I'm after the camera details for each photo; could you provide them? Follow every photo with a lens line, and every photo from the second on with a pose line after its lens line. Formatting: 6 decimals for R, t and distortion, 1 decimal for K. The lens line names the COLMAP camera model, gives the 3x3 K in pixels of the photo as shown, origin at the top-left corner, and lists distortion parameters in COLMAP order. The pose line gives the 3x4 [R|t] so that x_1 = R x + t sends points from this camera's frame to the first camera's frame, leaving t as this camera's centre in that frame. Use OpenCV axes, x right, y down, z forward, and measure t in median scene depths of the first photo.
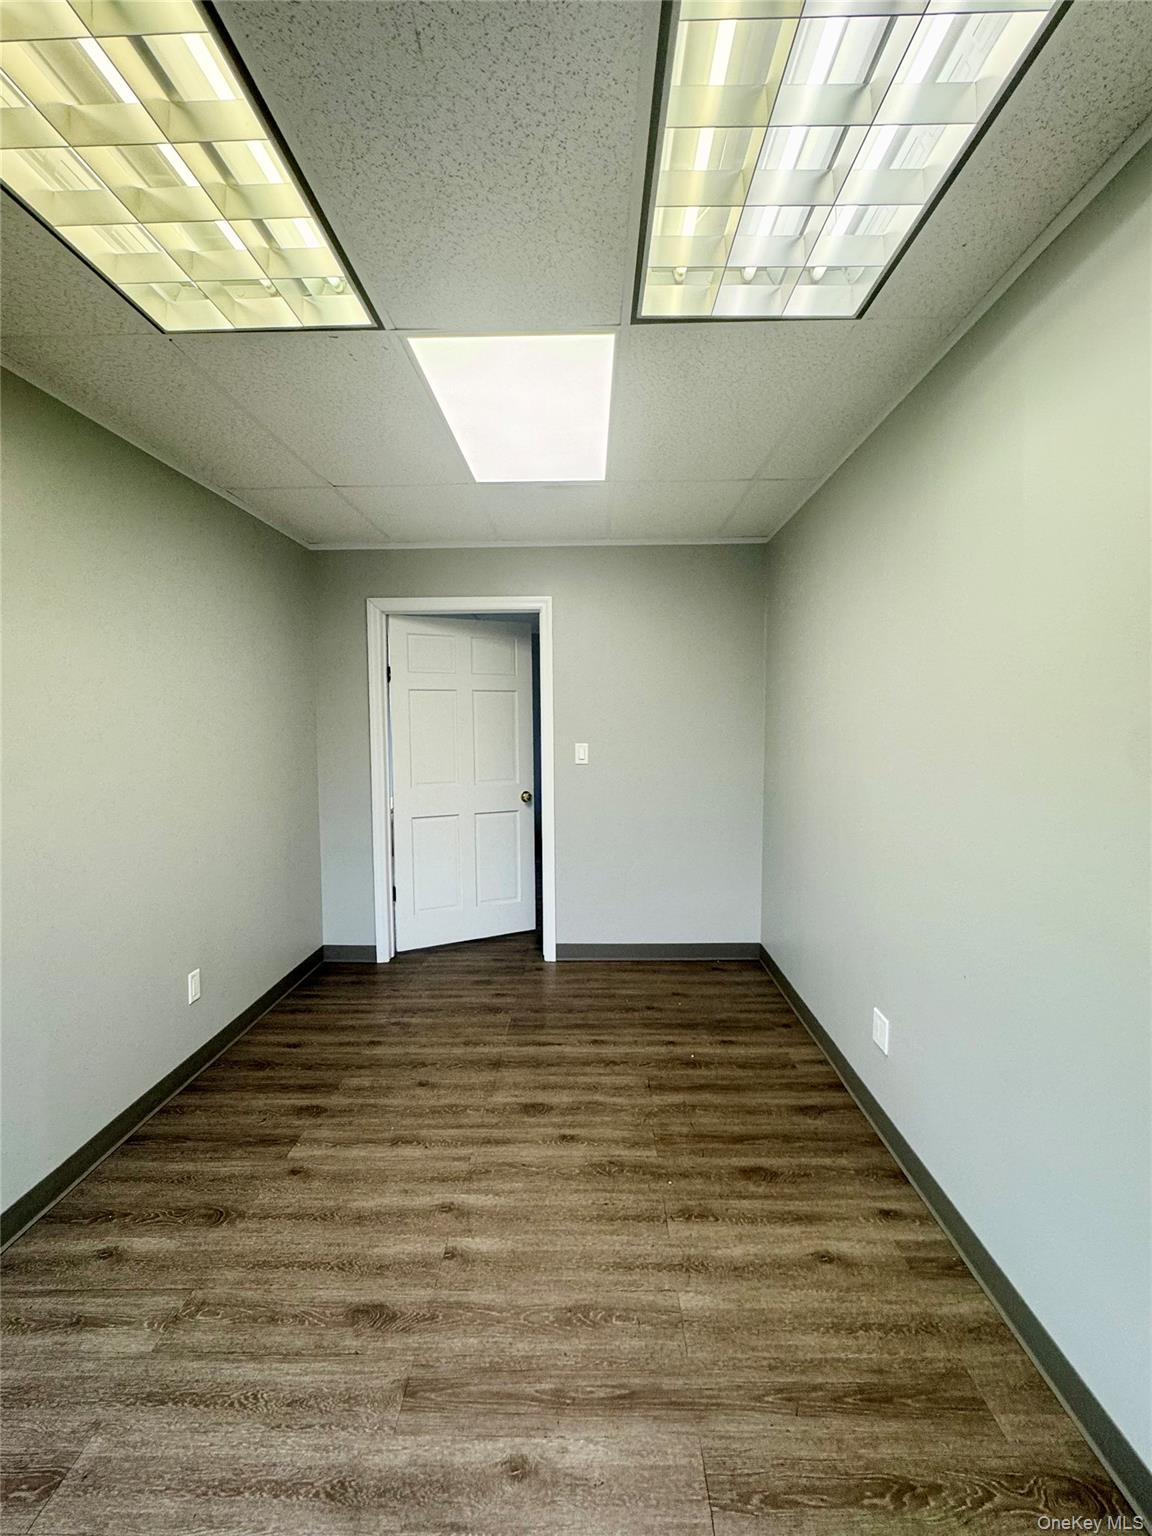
lens RADIAL K [[702.6, 0, 576.0], [0, 702.6, 768.0], [0, 0, 1]] dist [-0.002687, 0.000123]
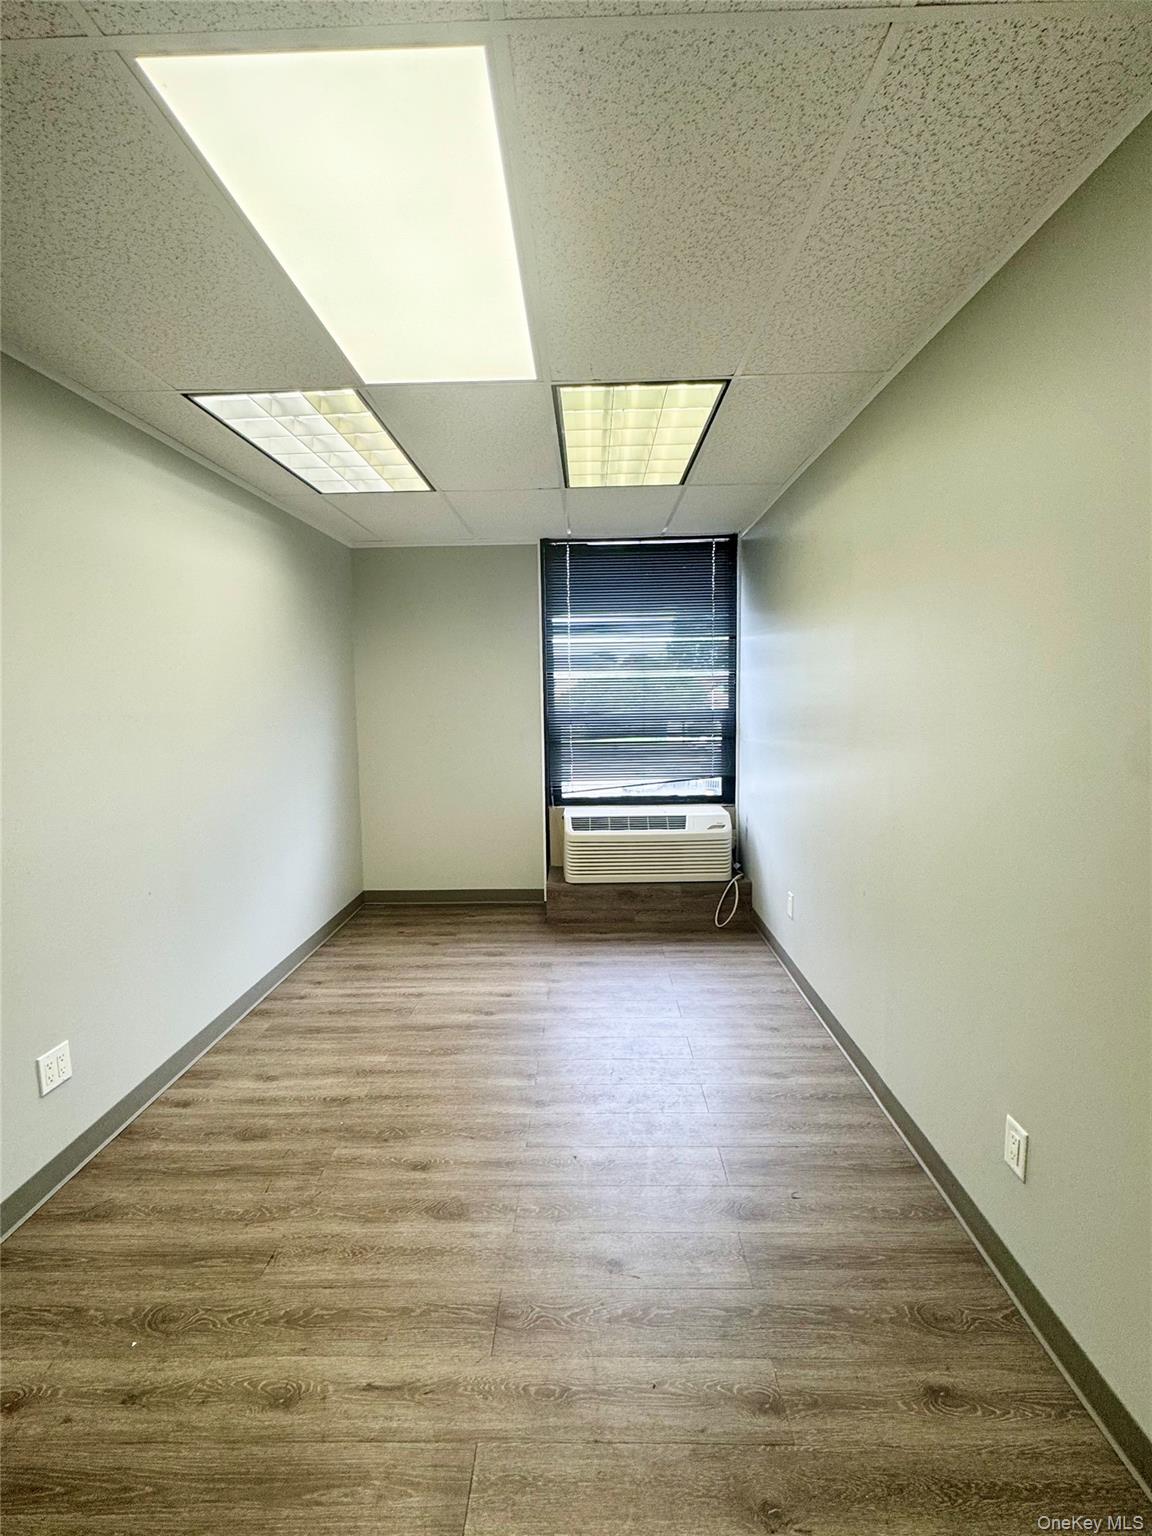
lens RADIAL K [[702.6, 0, 576.0], [0, 702.6, 768.0], [0, 0, 1]] dist [-0.002687, 0.000123]
pose [[-0.999579, 0.028991, 0.001327, -0.235470], [0.028760, 0.983442, 0.178924, -0.135015], [0.003883, 0.178886, -0.983862, 1.860005]]
